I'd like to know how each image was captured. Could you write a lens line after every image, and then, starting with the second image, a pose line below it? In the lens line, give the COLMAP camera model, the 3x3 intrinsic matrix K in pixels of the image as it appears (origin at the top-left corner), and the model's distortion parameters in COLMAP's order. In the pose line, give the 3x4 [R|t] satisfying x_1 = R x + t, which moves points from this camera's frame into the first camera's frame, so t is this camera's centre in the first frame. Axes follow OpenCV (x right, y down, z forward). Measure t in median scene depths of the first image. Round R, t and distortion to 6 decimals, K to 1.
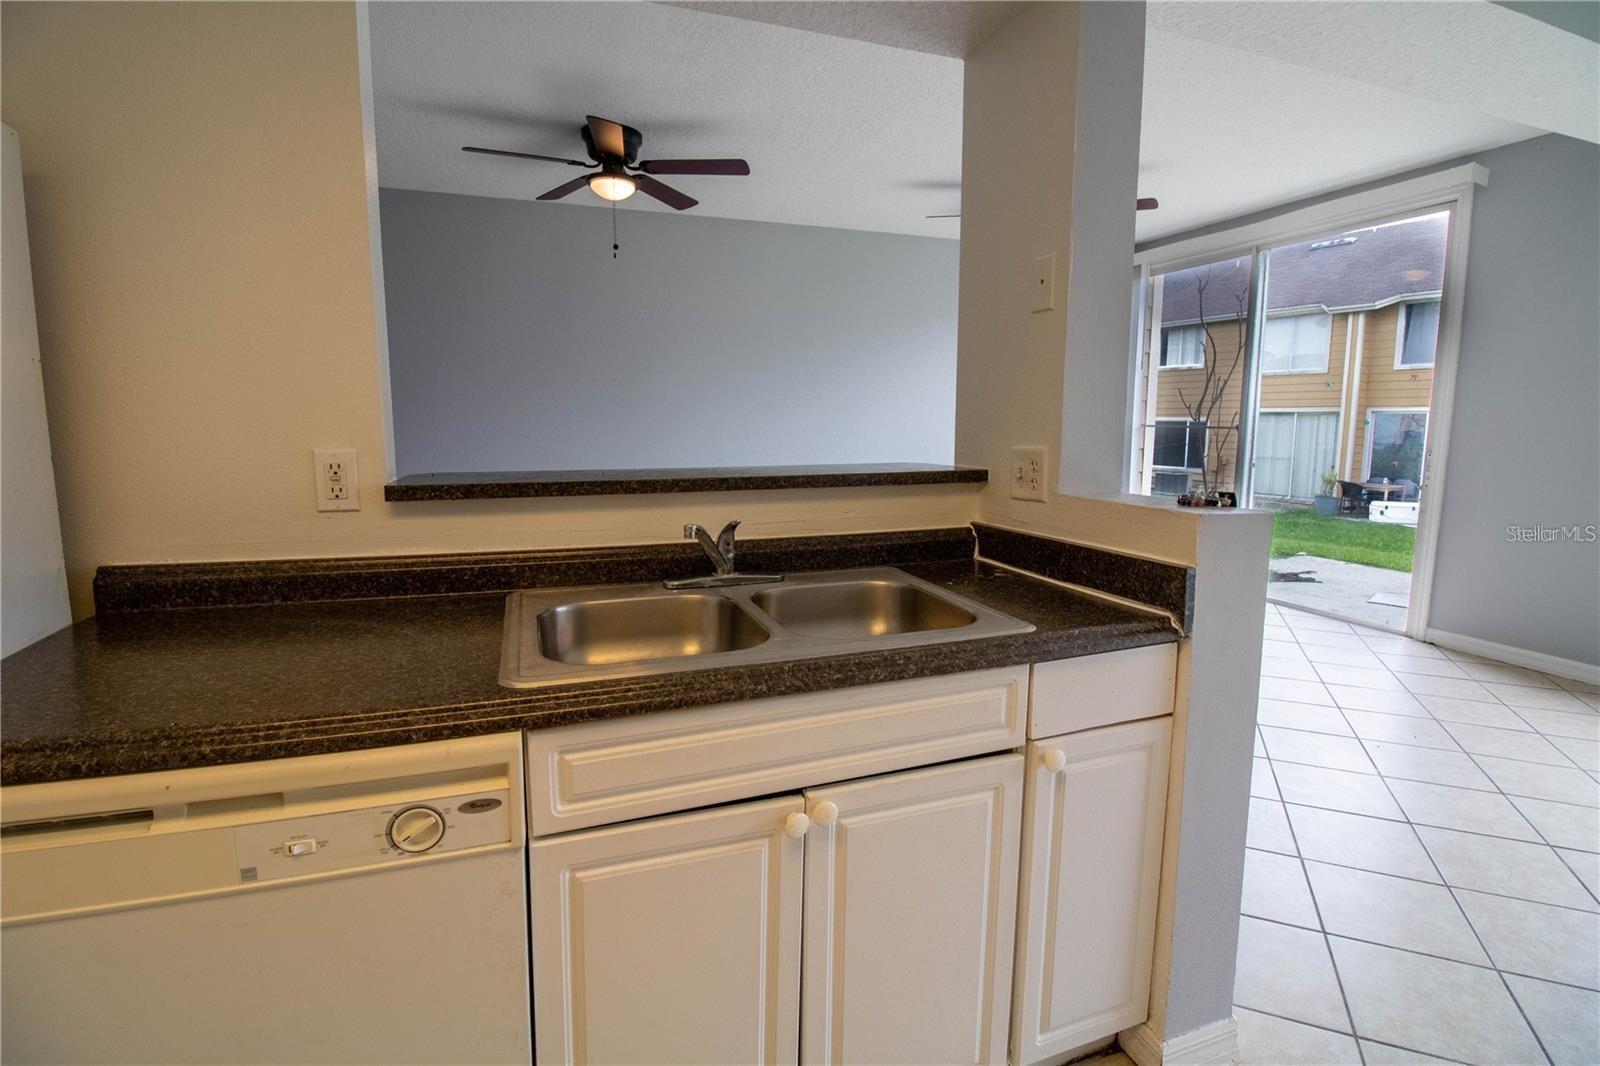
lens RADIAL K [[747.7, 0, 805.5], [0, 747.7, 514.8], [0, 0, 1]] dist [0.000808, -0.012498]
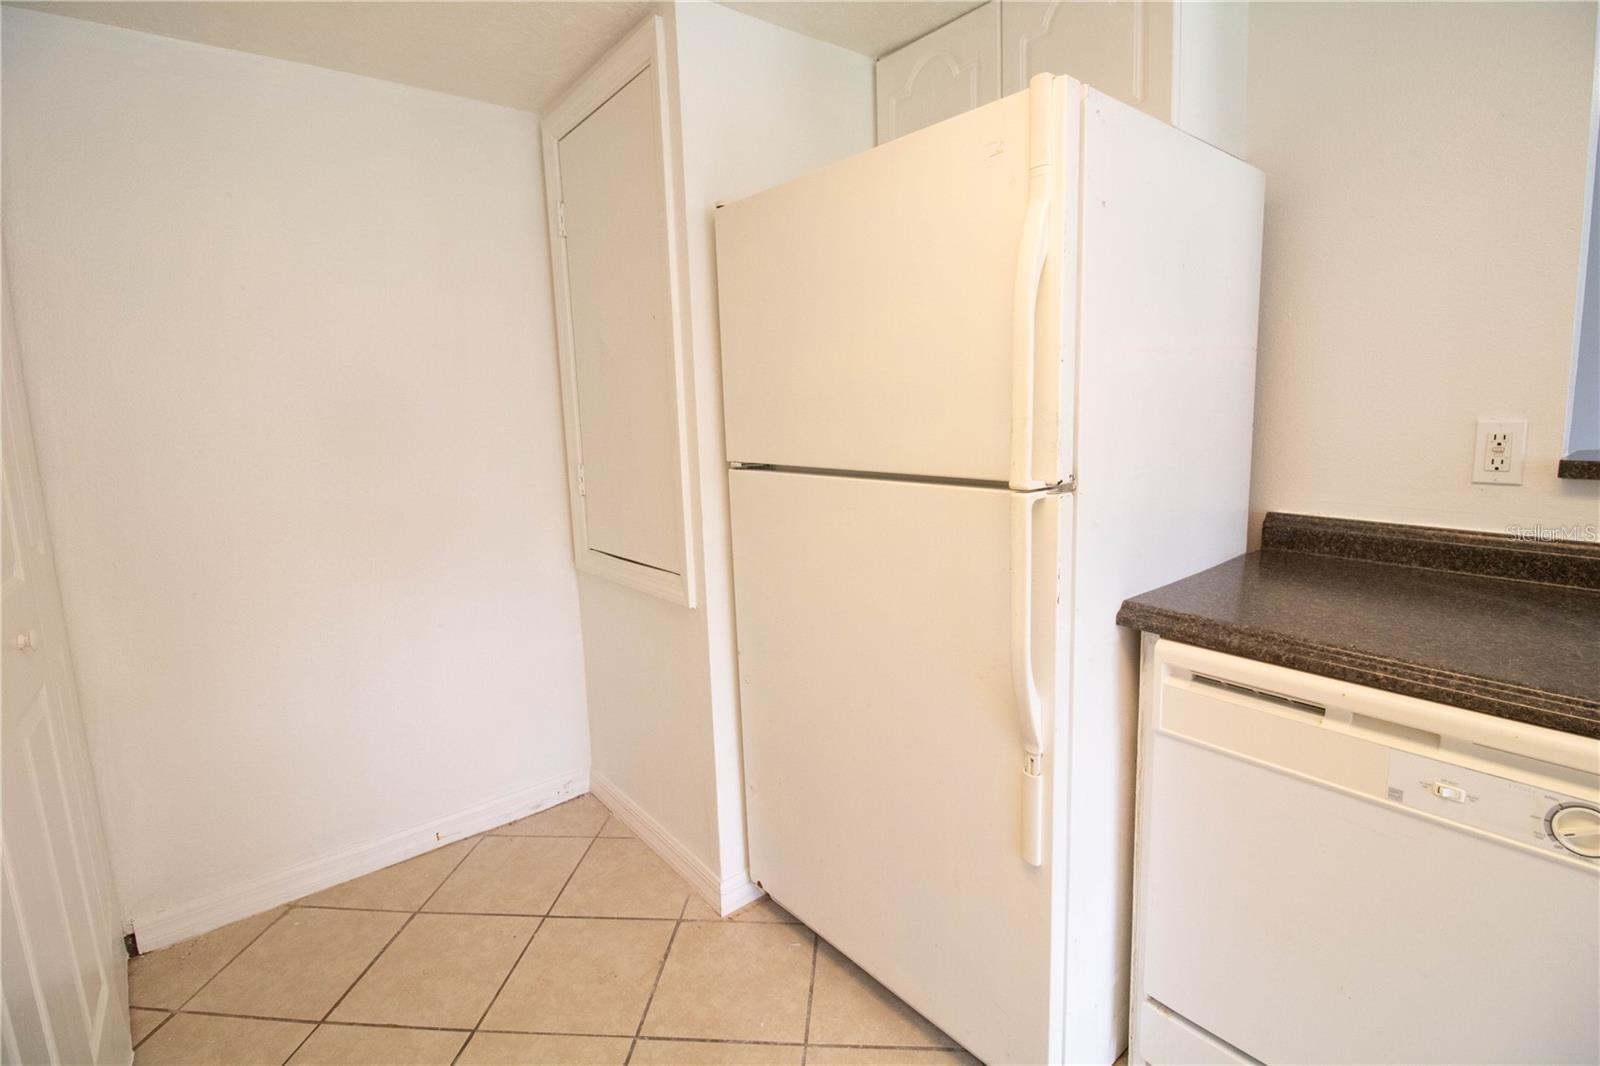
lens RADIAL K [[747.7, 0, 805.5], [0, 747.7, 514.8], [0, 0, 1]] dist [0.000808, -0.012498]
pose [[0.338407, 0.118296, -0.933535, -0.047833], [-0.087390, 0.991730, 0.093991, 0.033529], [0.936933, 0.049775, 0.345946, -0.238668]]
